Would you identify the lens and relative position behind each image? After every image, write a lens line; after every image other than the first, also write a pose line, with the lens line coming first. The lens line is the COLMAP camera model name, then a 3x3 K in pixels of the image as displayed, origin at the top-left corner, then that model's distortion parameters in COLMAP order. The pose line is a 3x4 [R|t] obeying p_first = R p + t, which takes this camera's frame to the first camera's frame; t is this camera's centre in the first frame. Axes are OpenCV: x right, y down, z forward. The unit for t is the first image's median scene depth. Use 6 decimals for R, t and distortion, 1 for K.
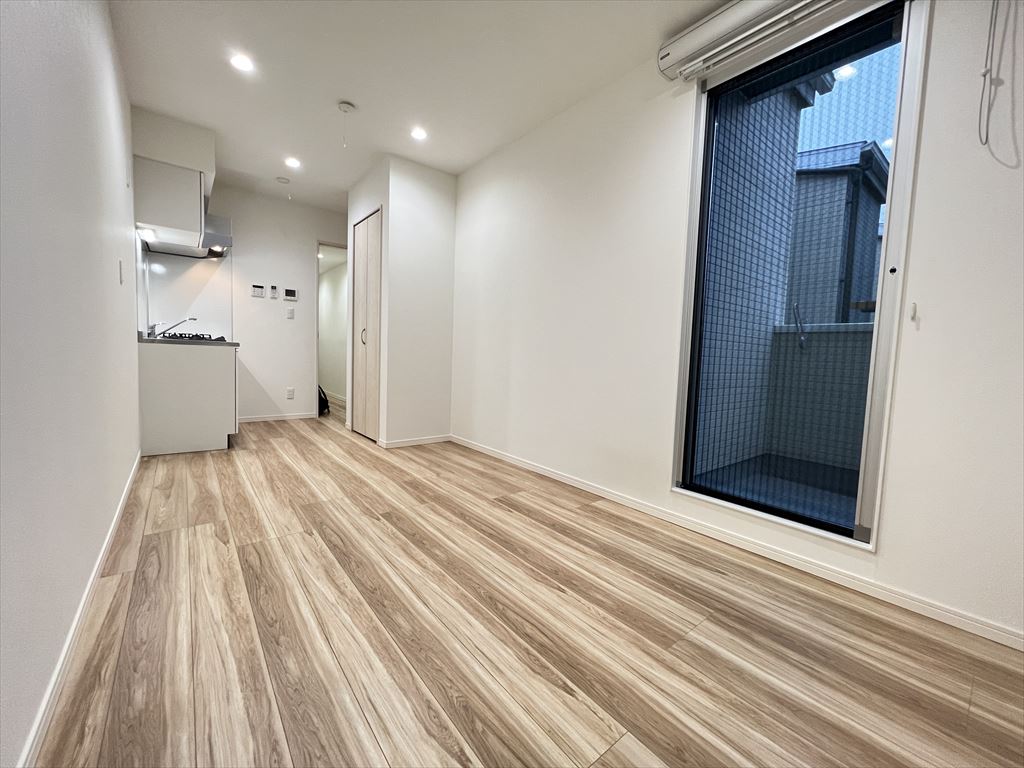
lens RADIAL K [[410.0, 0, 512.3], [0, 410.0, 383.7], [0, 0, 1]] dist [0.000155, 0.000300]
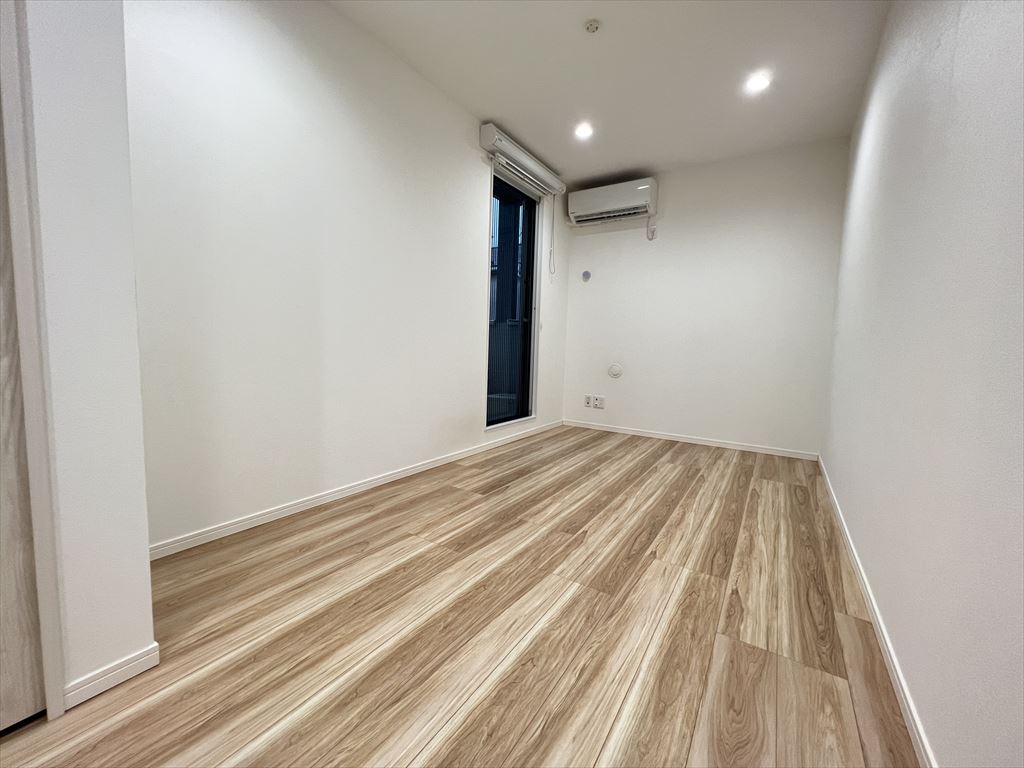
lens RADIAL K [[410.0, 0, 512.2], [0, 410.0, 381.0], [0, 0, 1]] dist [0.000155, 0.000300]
pose [[-0.310739, -0.124363, 0.942324, -1.072368], [0.031258, 0.989530, 0.140900, -0.133943], [-0.949981, 0.073239, -0.303598, 1.375954]]
